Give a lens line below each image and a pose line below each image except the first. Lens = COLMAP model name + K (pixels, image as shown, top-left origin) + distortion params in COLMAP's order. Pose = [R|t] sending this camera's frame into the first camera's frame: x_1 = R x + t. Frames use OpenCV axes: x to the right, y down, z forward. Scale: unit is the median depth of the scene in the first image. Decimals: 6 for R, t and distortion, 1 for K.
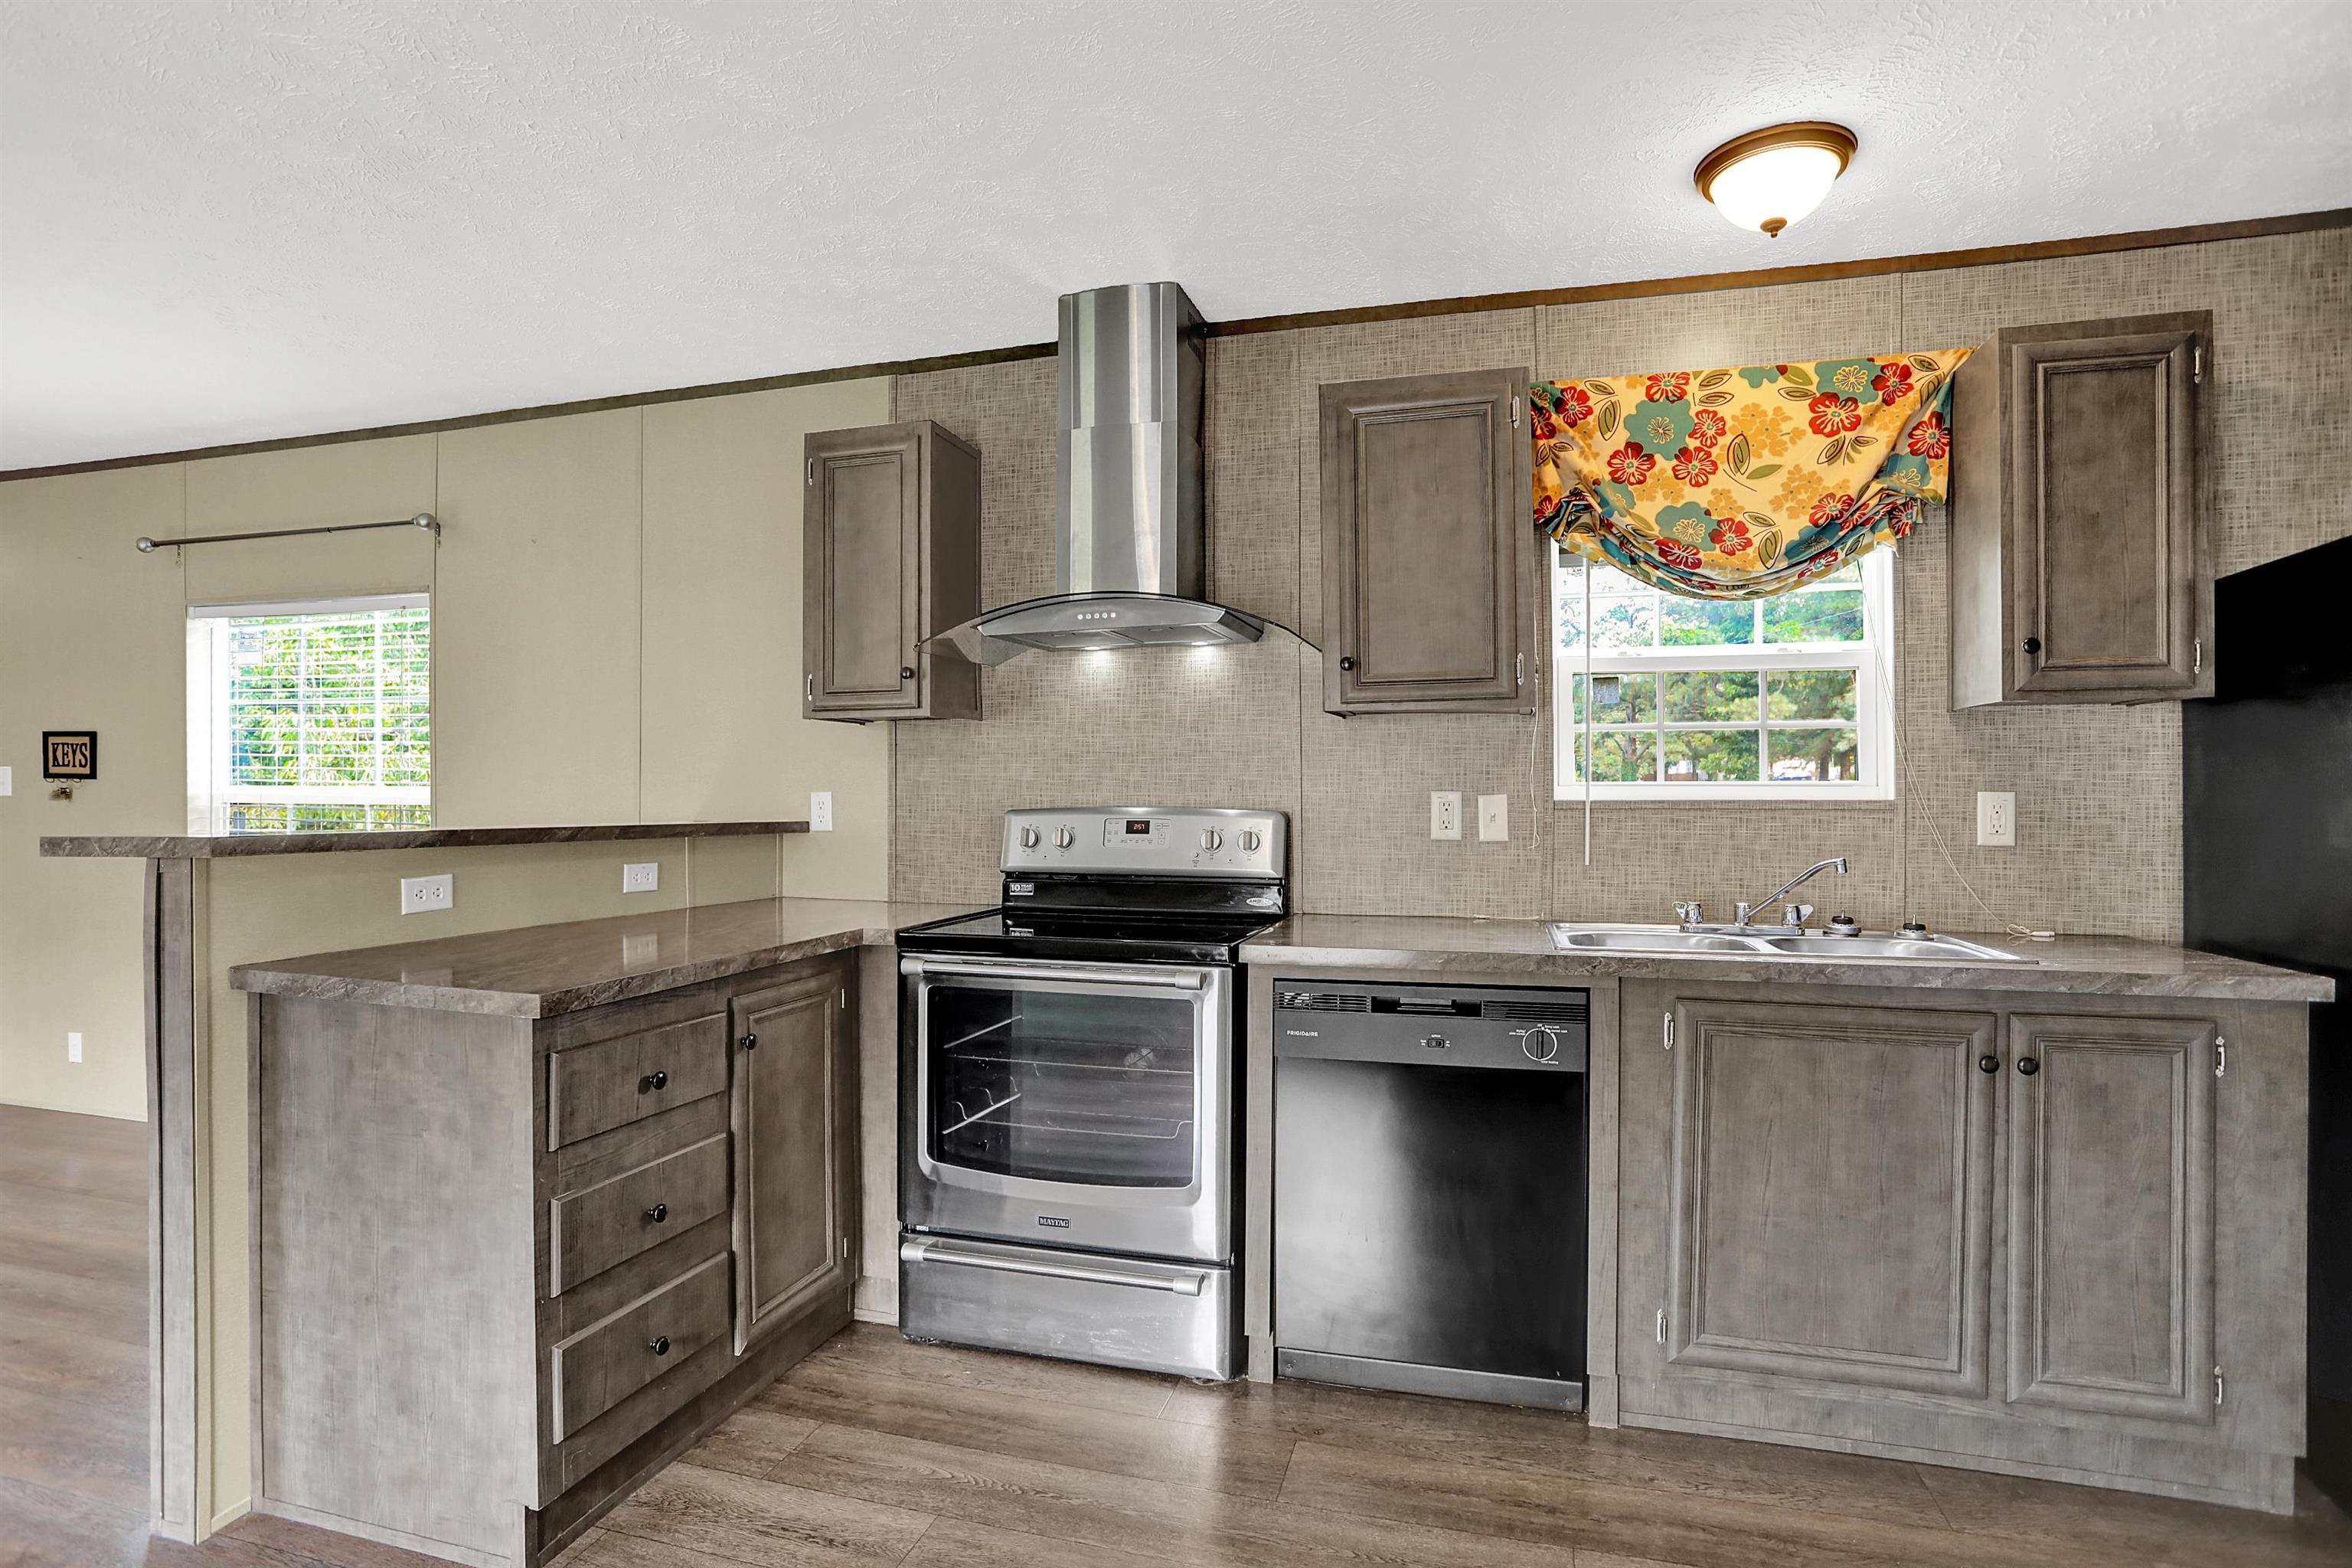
lens RADIAL K [[1199.2, 0, 1174.5], [0, 1199.2, 787.7], [0, 0, 1]] dist [-0.037032, 0.003740]
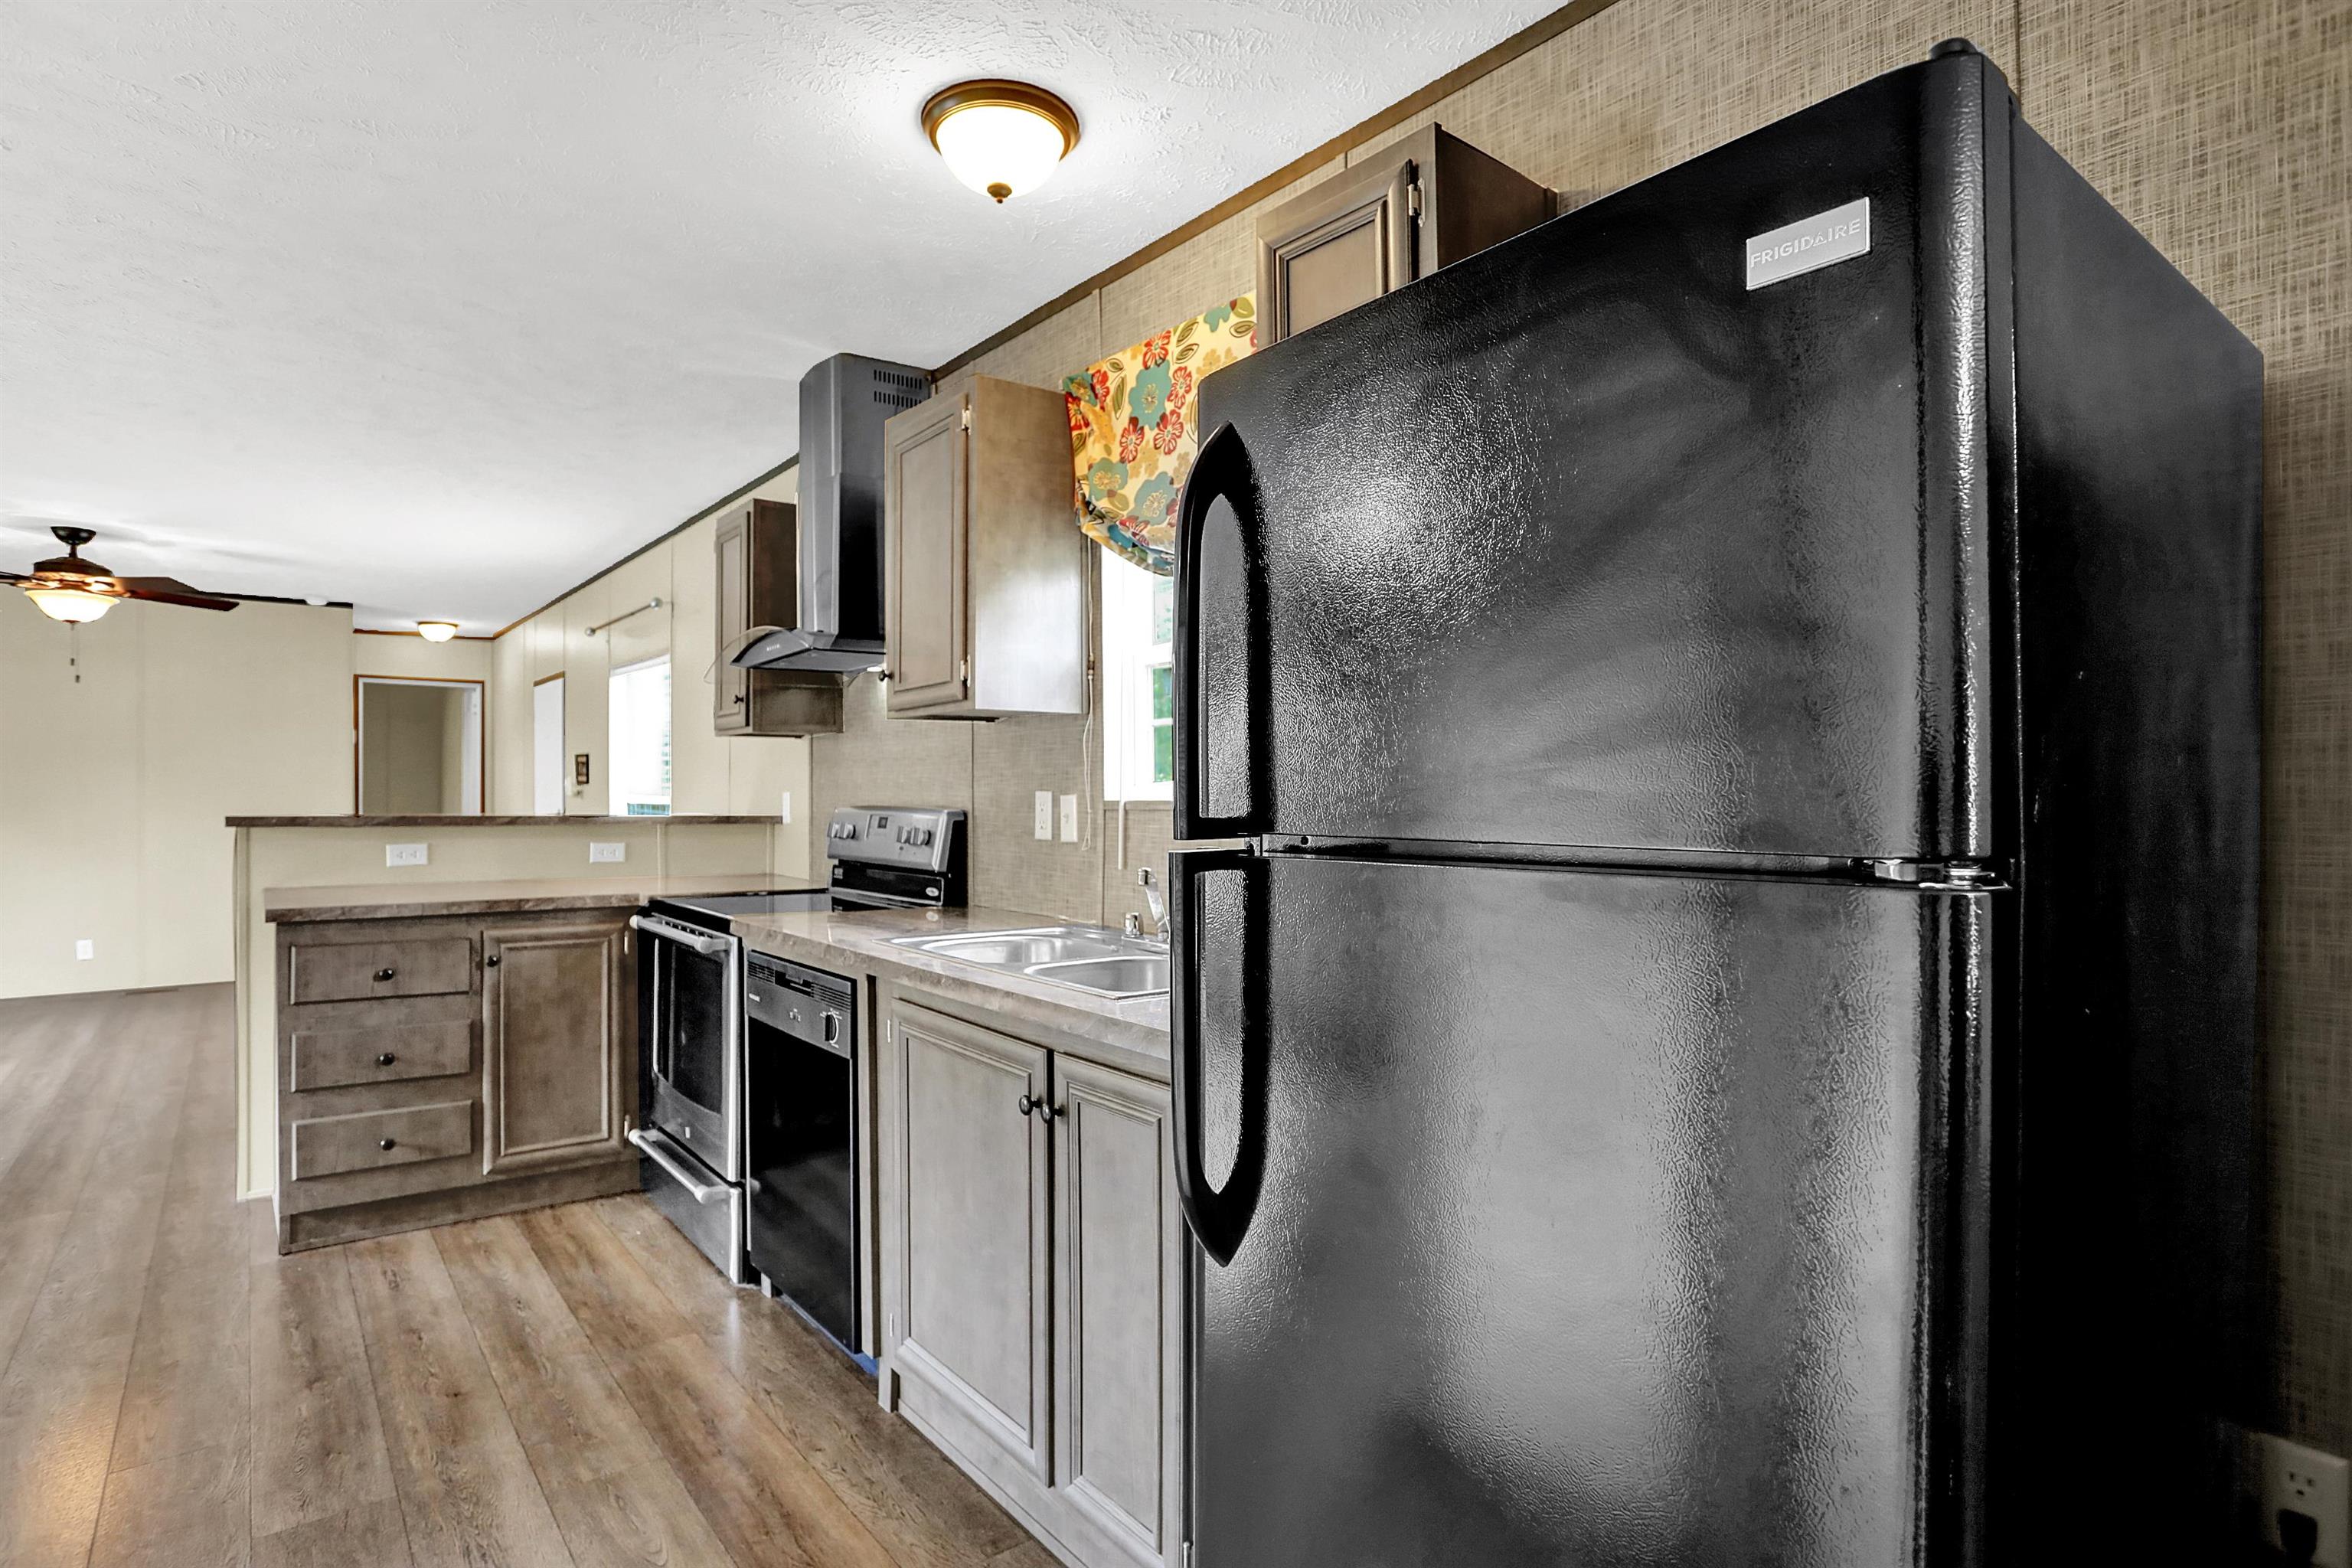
lens RADIAL K [[1199.2, 0, 1129.1], [0, 1199.2, 793.8], [0, 0, 1]] dist [-0.037032, 0.003740]
pose [[0.801506, 0.000240, -0.597987, 0.974220], [0.000711, 0.999999, 0.001356, 0.004327], [0.597987, -0.001512, 0.801505, 0.253334]]
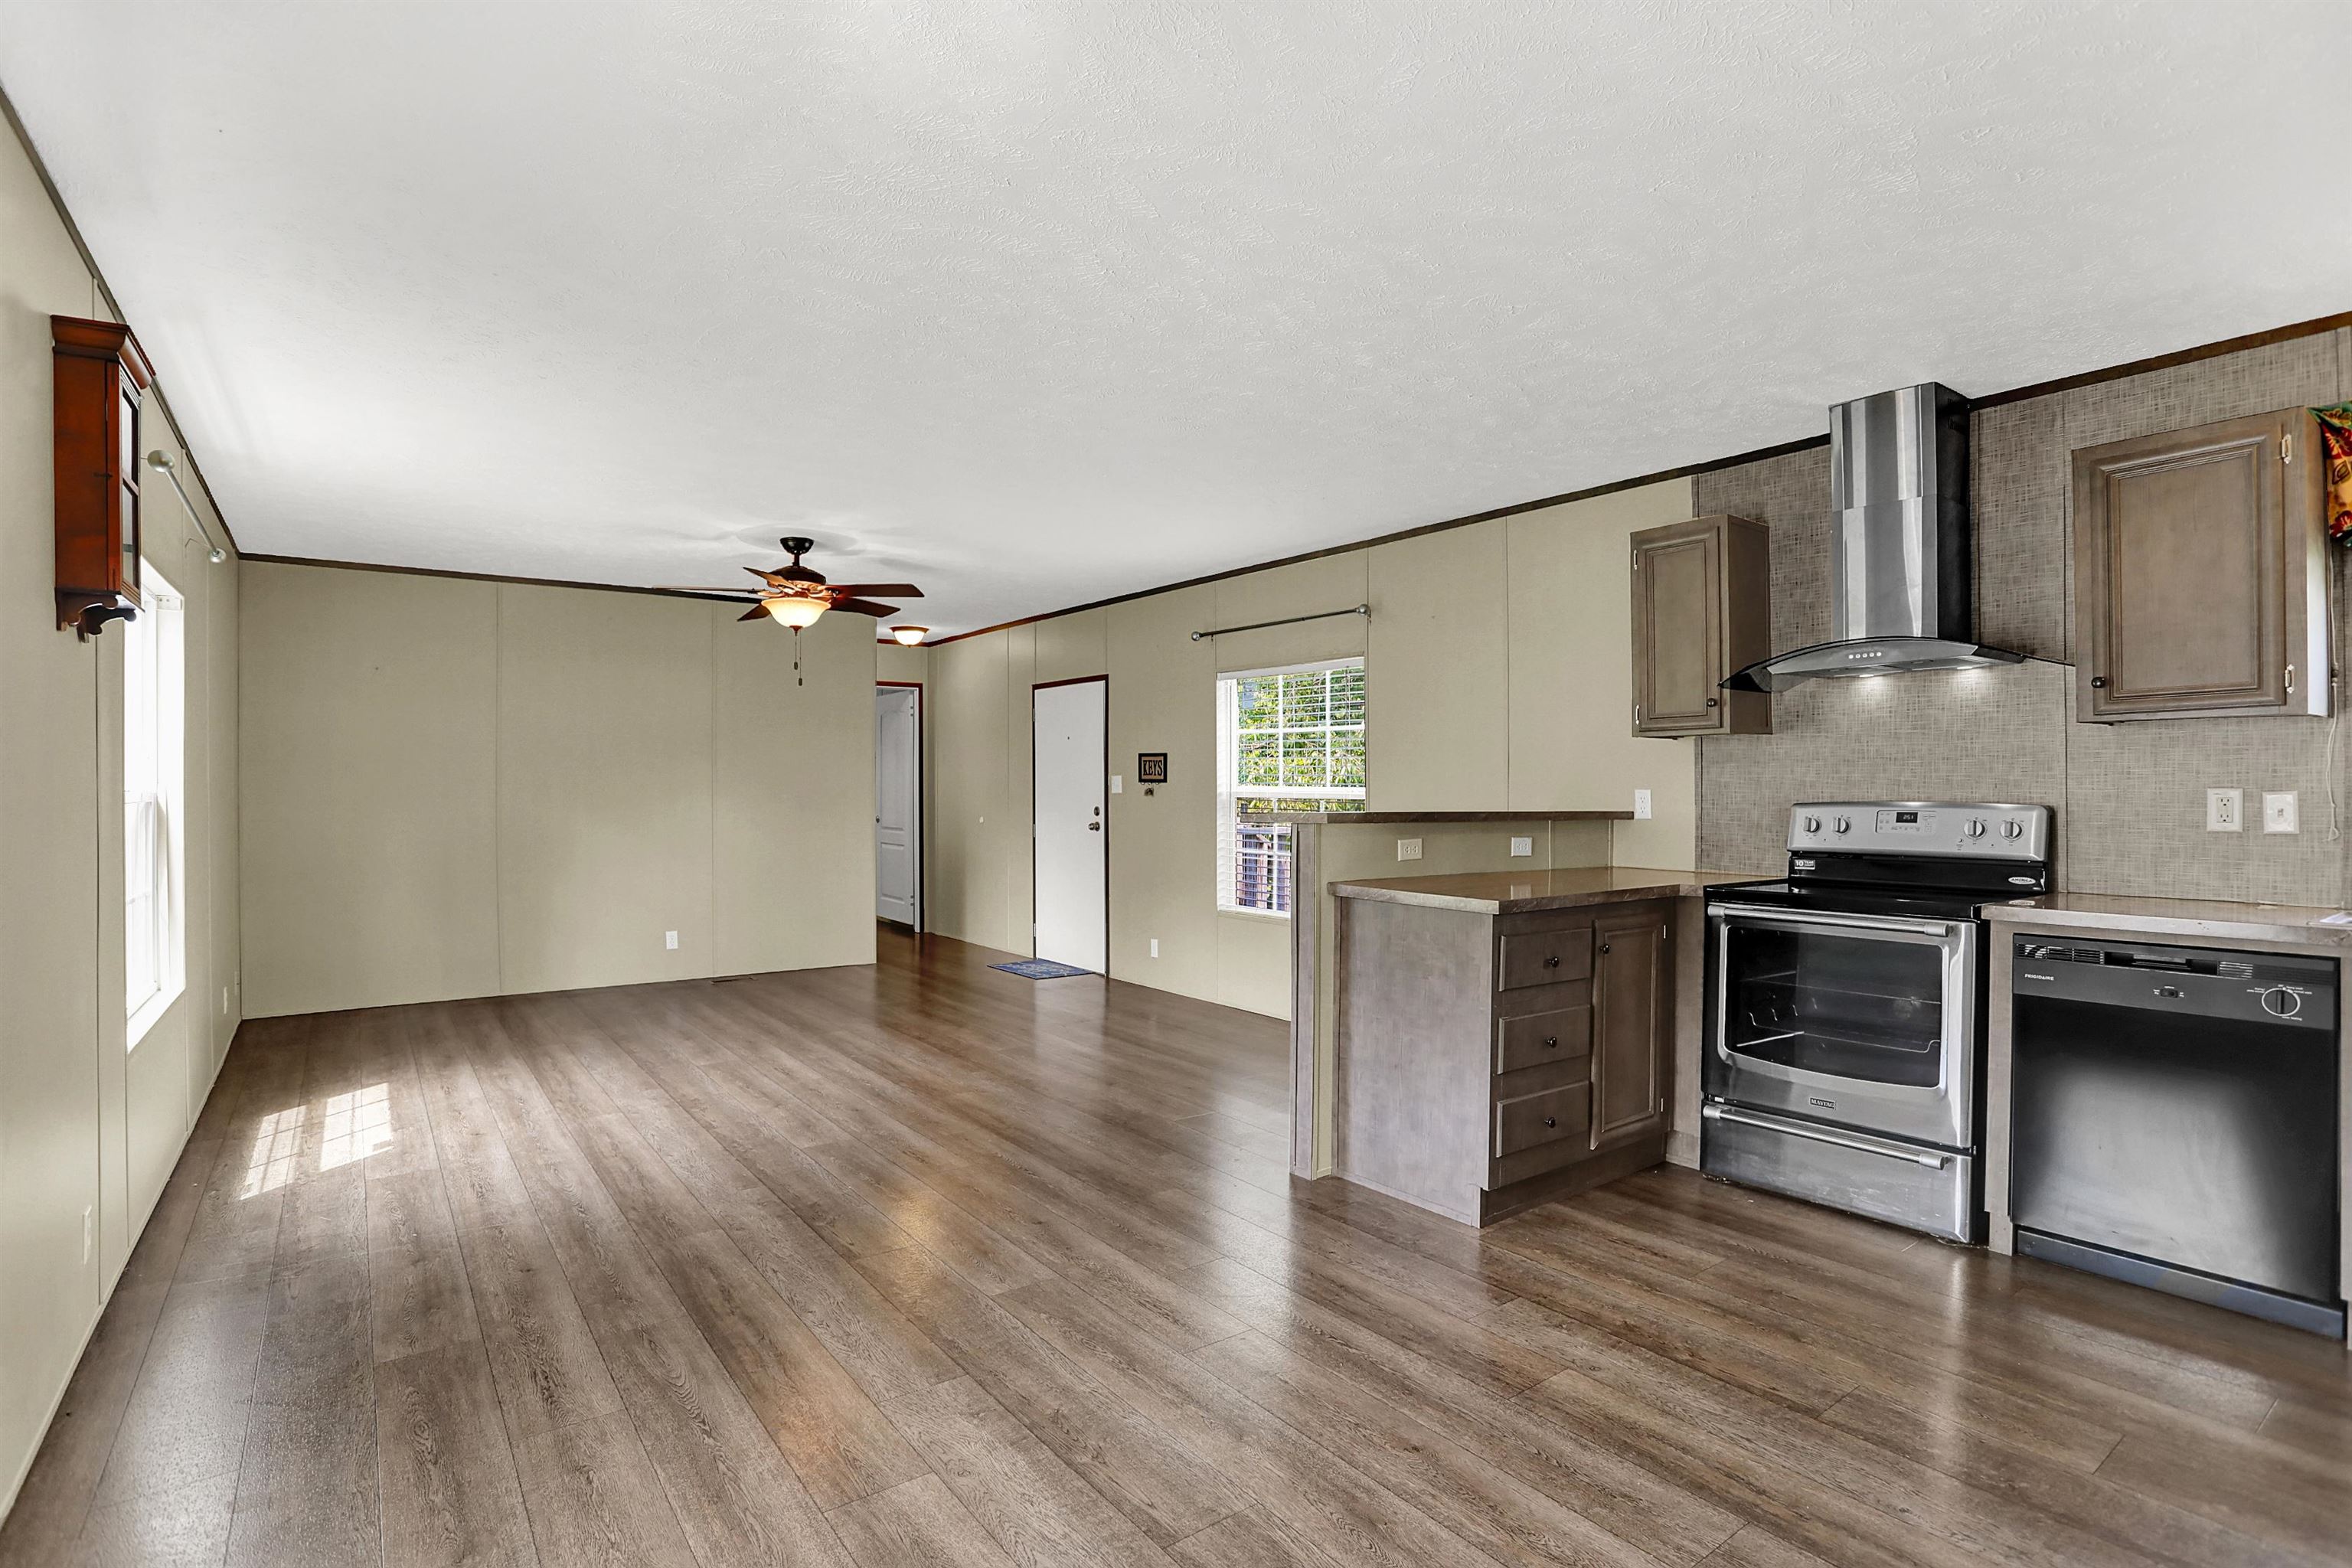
lens RADIAL K [[1146.7, 0, 1165.0], [0, 1146.7, 802.6], [0, 0, 1]] dist [-0.059469, 0.018564]
pose [[0.788963, 0.004731, -0.614423, 0.086846], [0.004319, 0.999903, 0.013245, -0.001077], [0.614426, -0.013103, 0.788866, -0.445474]]
